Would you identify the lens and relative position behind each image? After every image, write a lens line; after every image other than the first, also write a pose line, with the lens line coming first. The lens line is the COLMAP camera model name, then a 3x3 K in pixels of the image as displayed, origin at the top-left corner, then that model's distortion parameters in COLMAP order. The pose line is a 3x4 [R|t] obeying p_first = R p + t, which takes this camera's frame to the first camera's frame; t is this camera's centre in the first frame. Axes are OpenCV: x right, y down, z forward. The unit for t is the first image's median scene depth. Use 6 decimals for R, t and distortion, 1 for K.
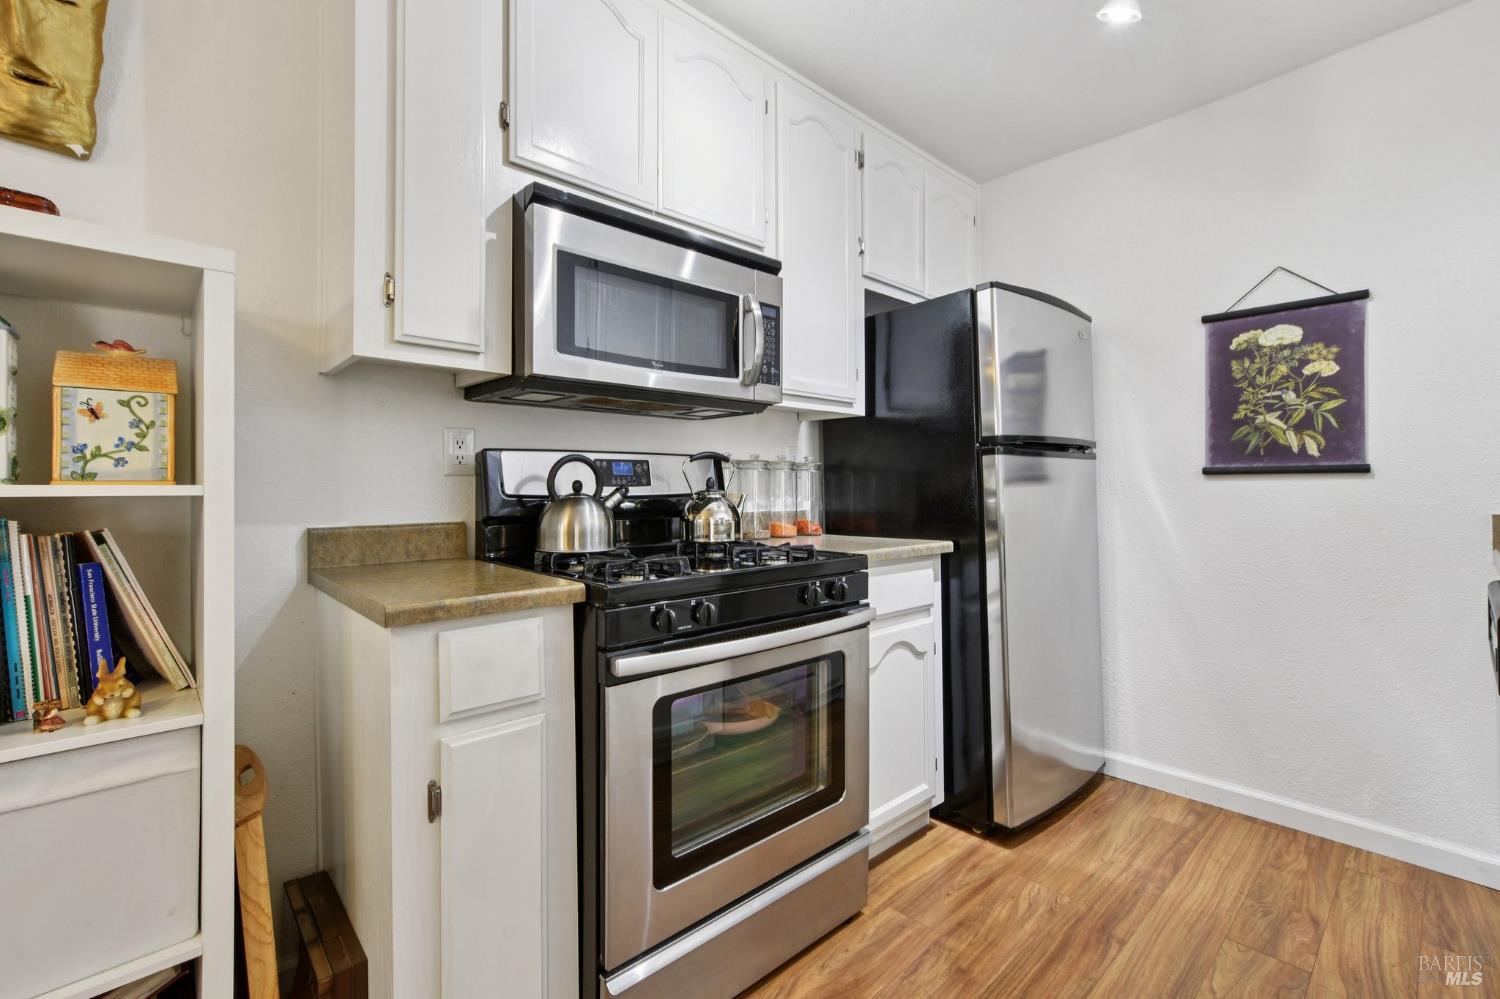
lens RADIAL K [[669.4, 0, 757.3], [0, 669.4, 490.2], [0, 0, 1]] dist [-0.031646, 0.016542]
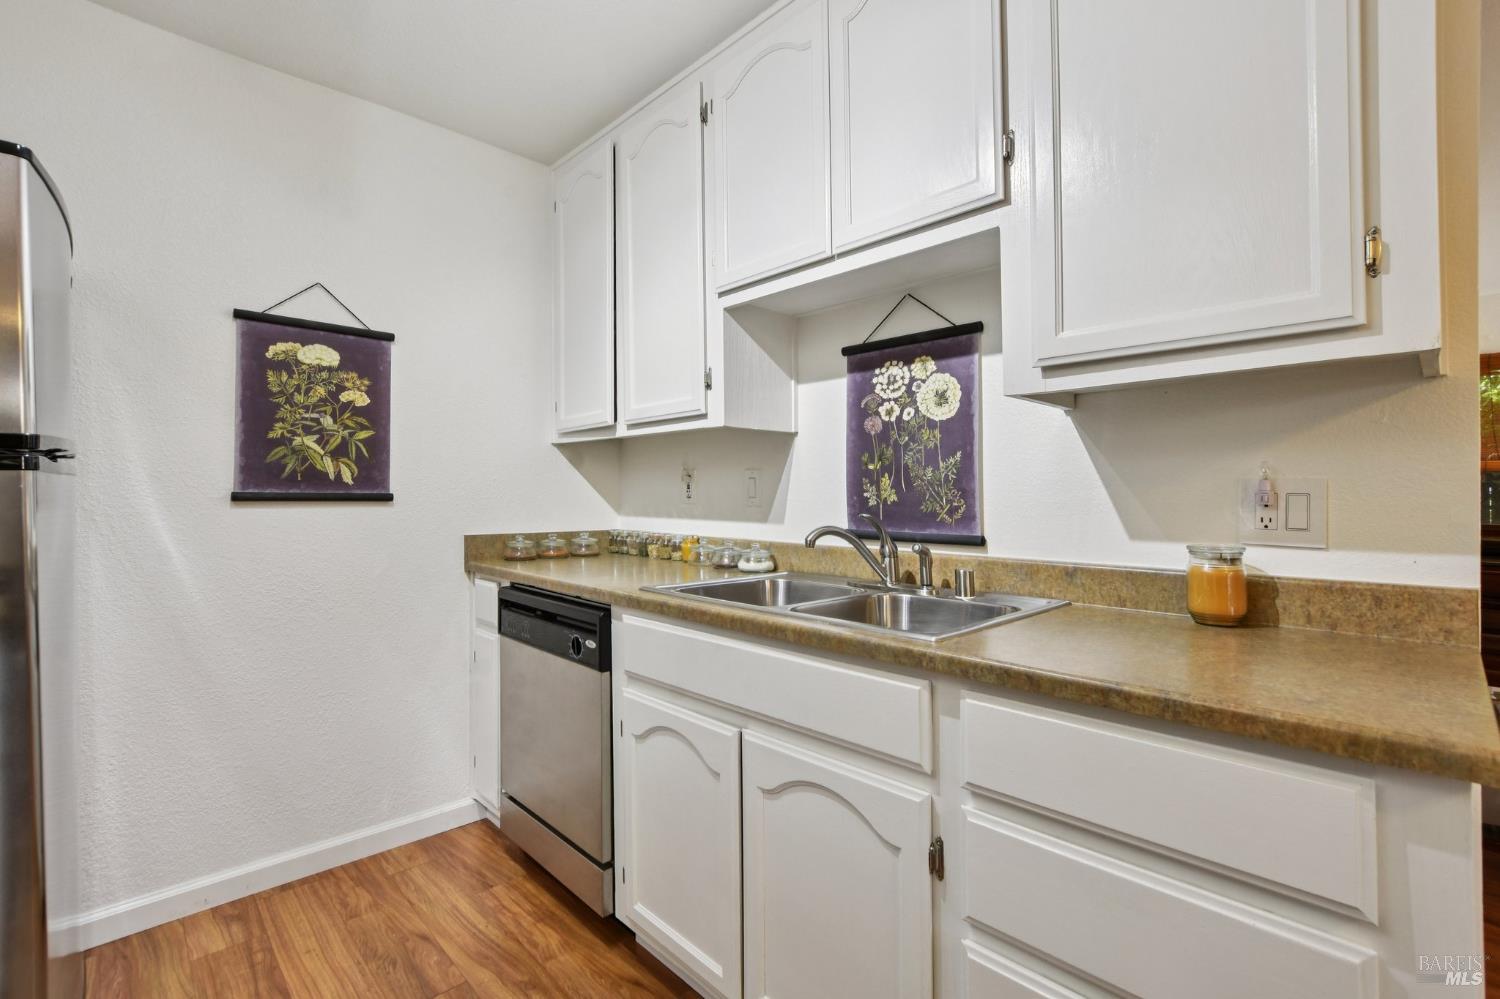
lens RADIAL K [[669.4, 0, 757.3], [0, 669.4, 490.2], [0, 0, 1]] dist [-0.031646, 0.016542]
pose [[-0.009636, 0.015725, 0.999830, -0.165380], [-0.005275, 0.999862, -0.015776, -0.029217], [-0.999940, -0.005426, -0.009551, 0.383318]]
